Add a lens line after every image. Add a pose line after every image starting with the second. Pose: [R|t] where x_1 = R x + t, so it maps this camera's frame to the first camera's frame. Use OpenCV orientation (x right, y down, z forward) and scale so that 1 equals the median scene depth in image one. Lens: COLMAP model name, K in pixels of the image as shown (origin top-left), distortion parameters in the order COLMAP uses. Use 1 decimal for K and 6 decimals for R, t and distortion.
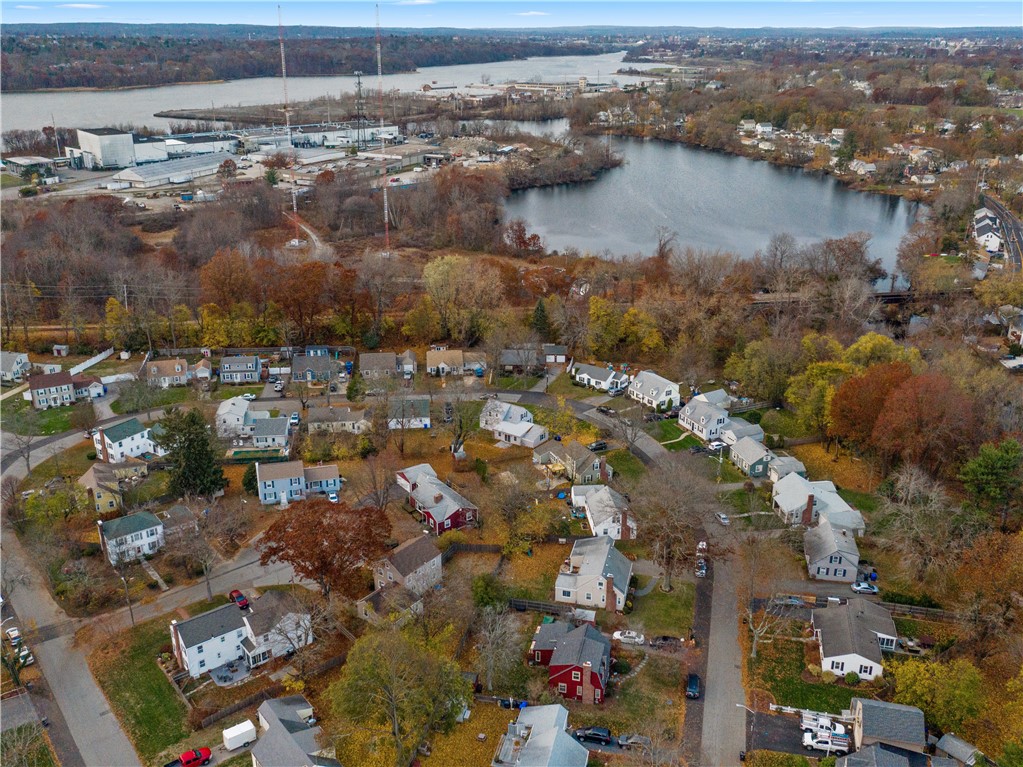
lens RADIAL K [[925.8, 0, 512.4], [0, 925.8, 383.7], [0, 0, 1]] dist [-0.023068, -0.011308]
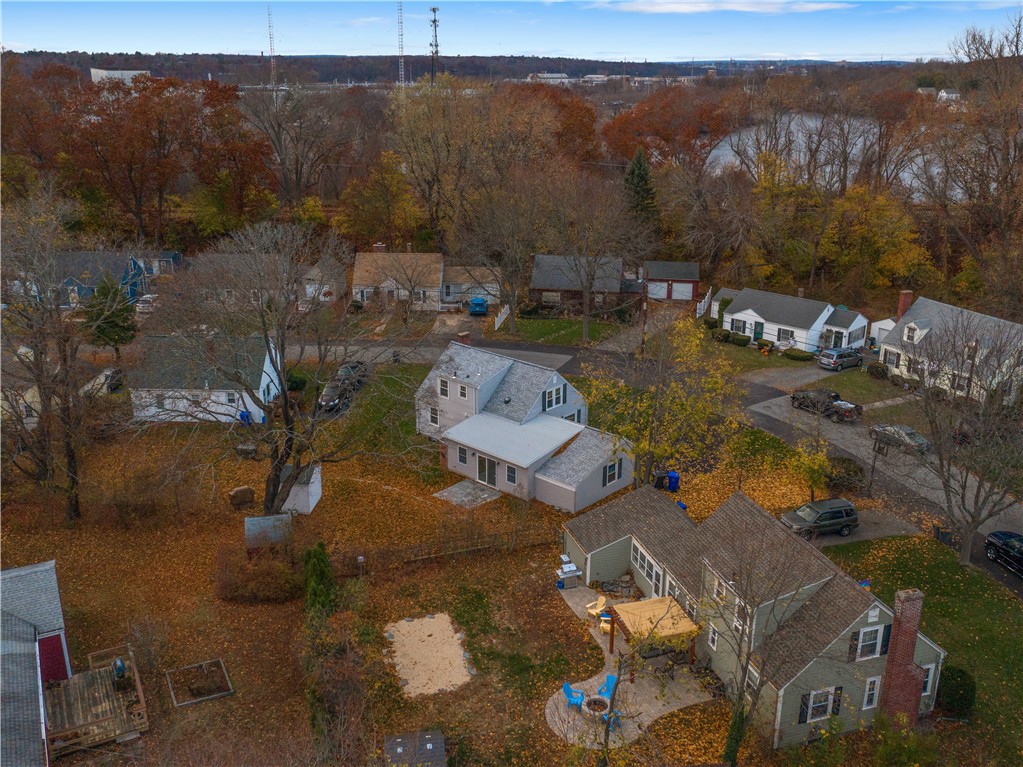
lens RADIAL K [[925.8, 0, 510.6], [0, 925.8, 381.8], [0, 0, 1]] dist [-0.023068, -0.011308]
pose [[0.991655, 0.044841, -0.120868, 0.033324], [-0.049613, 0.998091, -0.036770, 0.040202], [0.118988, 0.042459, 0.991987, 0.691850]]
